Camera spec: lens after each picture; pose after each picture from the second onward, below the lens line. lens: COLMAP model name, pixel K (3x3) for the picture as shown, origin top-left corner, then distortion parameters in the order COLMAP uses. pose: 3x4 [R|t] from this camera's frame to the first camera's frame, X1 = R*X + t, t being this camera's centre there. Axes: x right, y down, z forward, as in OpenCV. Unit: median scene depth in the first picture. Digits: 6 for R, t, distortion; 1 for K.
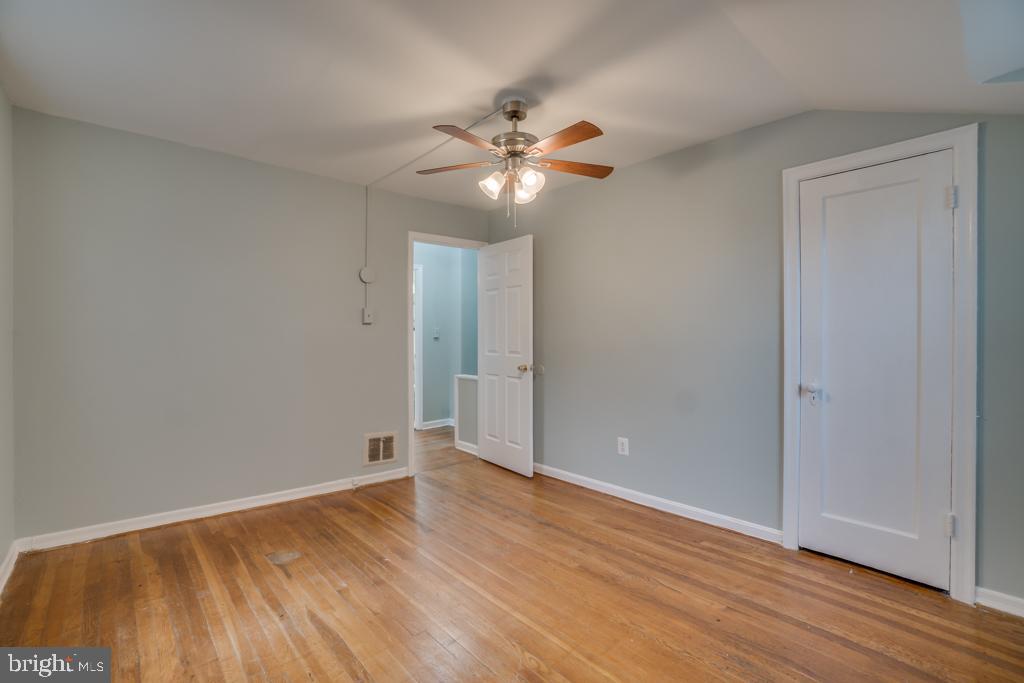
lens RADIAL K [[457.0, 0, 502.8], [0, 457.0, 339.1], [0, 0, 1]] dist [-0.061568, 0.024773]
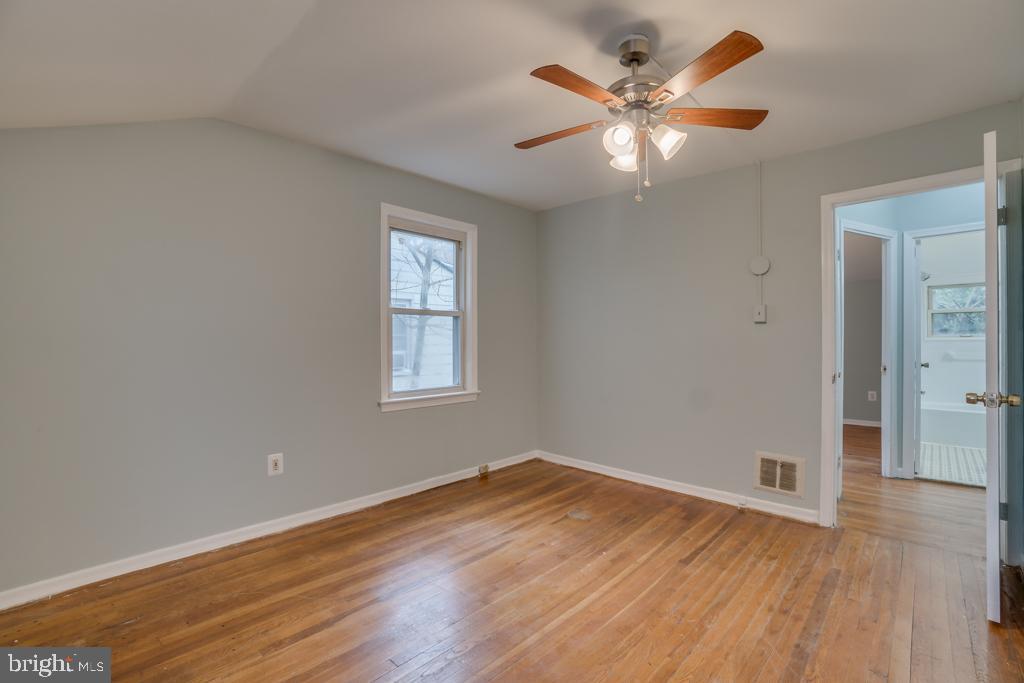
lens RADIAL K [[457.0, 0, 502.8], [0, 457.0, 339.1], [0, 0, 1]] dist [-0.061568, 0.024773]
pose [[0.110867, 0.001734, -0.993834, 0.698431], [-0.004599, 0.999989, 0.001231, -0.002029], [0.993825, 0.004434, 0.110873, 0.610028]]
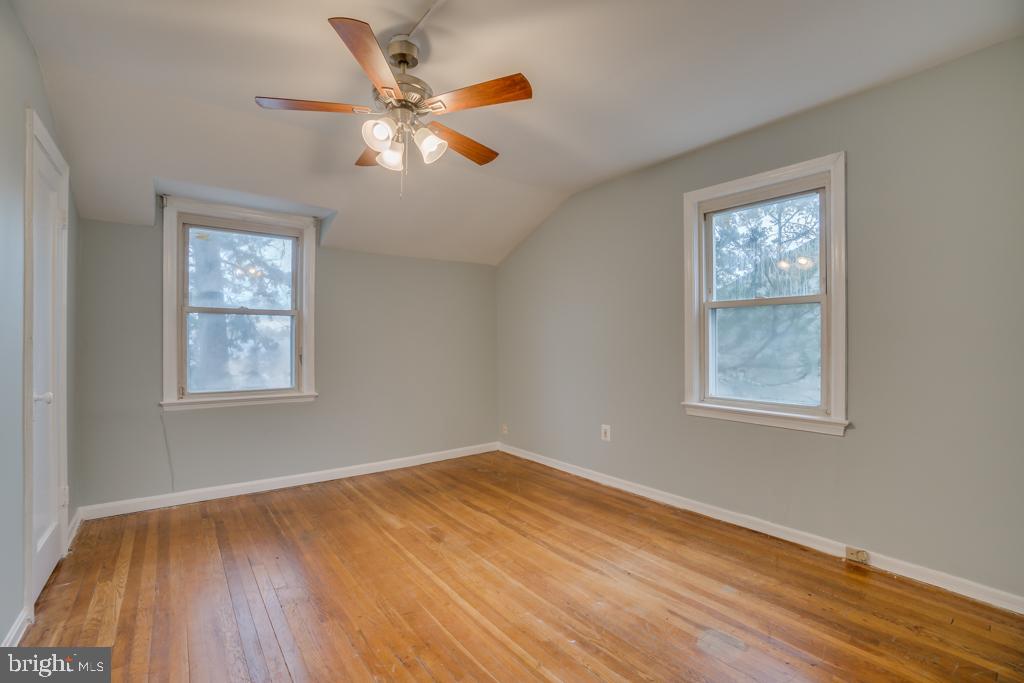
lens RADIAL K [[464.9, 0, 534.5], [0, 464.9, 337.6], [0, 0, 1]] dist [-0.058378, 0.027643]
pose [[-0.999900, 0.005511, 0.013006, -0.195949], [0.005471, 0.999980, -0.003115, 0.002937], [-0.013022, -0.003043, -0.999911, 1.627025]]
